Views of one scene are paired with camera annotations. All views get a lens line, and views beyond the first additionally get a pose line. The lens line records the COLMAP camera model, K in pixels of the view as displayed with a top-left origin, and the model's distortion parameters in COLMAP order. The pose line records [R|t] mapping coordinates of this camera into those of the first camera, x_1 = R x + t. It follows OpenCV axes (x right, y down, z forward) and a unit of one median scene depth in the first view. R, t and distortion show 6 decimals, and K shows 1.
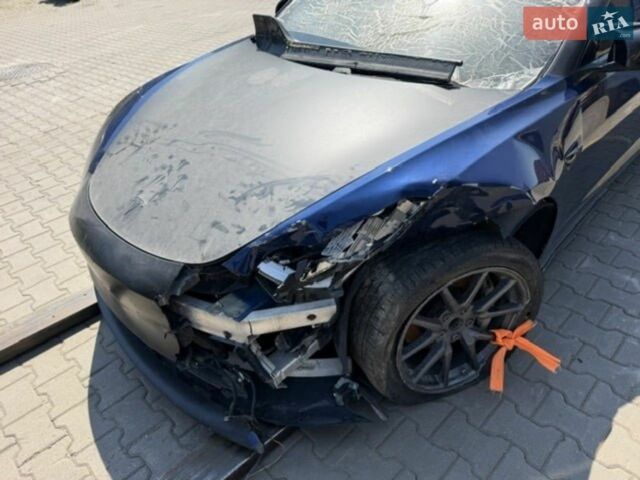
lens RADIAL K [[455.6, 0, 322.2], [0, 455.6, 248.8], [0, 0, 1]] dist [0.107202, -0.150472]
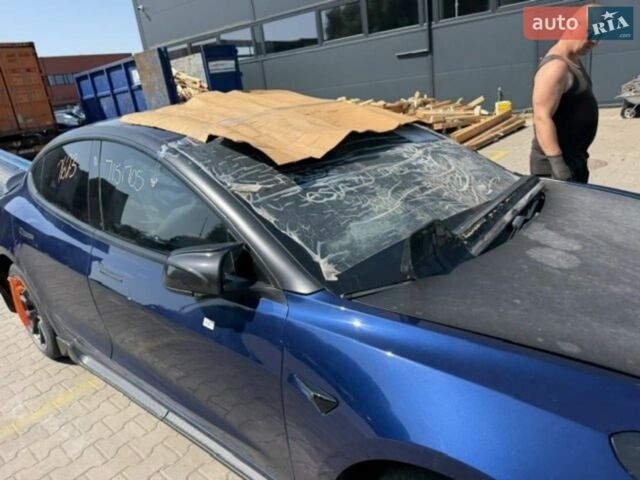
lens RADIAL K [[455.8, 0, 324.9], [0, 455.8, 239.9], [0, 0, 1]] dist [0.036404, -0.046569]
pose [[-0.074594, -0.256824, 0.963575, -0.852860], [0.674897, 0.698348, 0.238378, -0.862857], [-0.734132, 0.668095, 0.121237, 1.220465]]
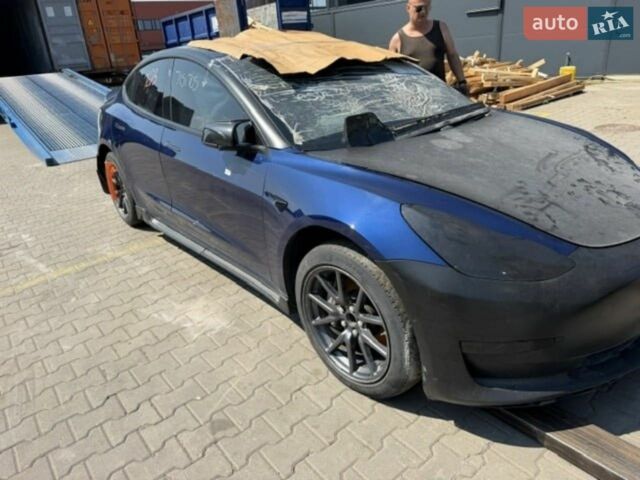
lens RADIAL K [[454.7, 0, 320.0], [0, 454.7, 240.0], [0, 0, 1]] dist [0.002364, 0.001385]
pose [[0.090833, -0.336774, 0.937194, -1.347826], [0.629560, 0.748596, 0.207985, -0.658725], [-0.771624, 0.571128, 0.280017, 1.115399]]
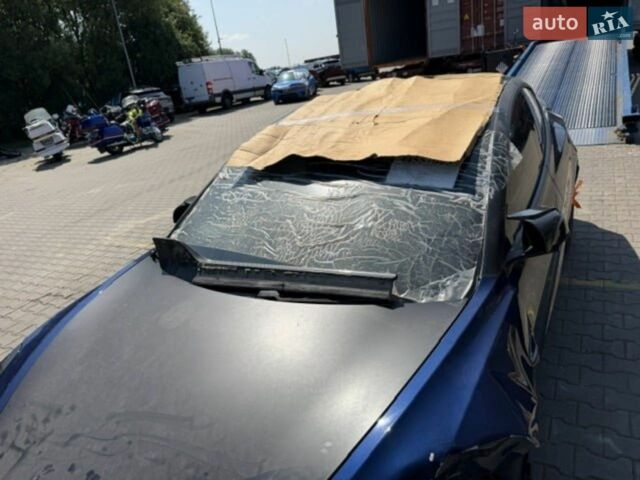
lens RADIAL K [[455.0, 0, 320.0], [0, 455.0, 240.0], [0, 0, 1]] dist [0.091483, -0.099794]
pose [[0.960529, -0.161802, 0.226283, -0.047195], [0.218022, 0.943085, -0.251114, -0.241638], [-0.172774, 0.290537, 0.941136, 0.105046]]
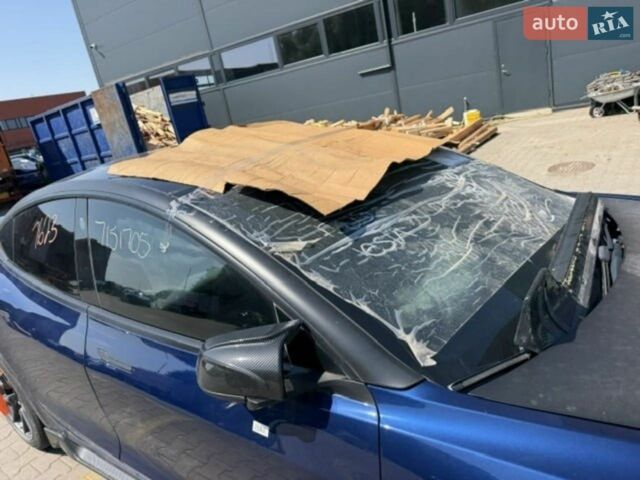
lens RADIAL K [[457.4, 0, 320.0], [0, 457.4, 240.0], [0, 0, 1]] dist [0.033537, -0.051247]
pose [[-0.146887, -0.204674, 0.967746, -0.662055], [0.726477, 0.641660, 0.245975, -0.967142], [-0.671308, 0.739176, 0.054440, 1.289673]]
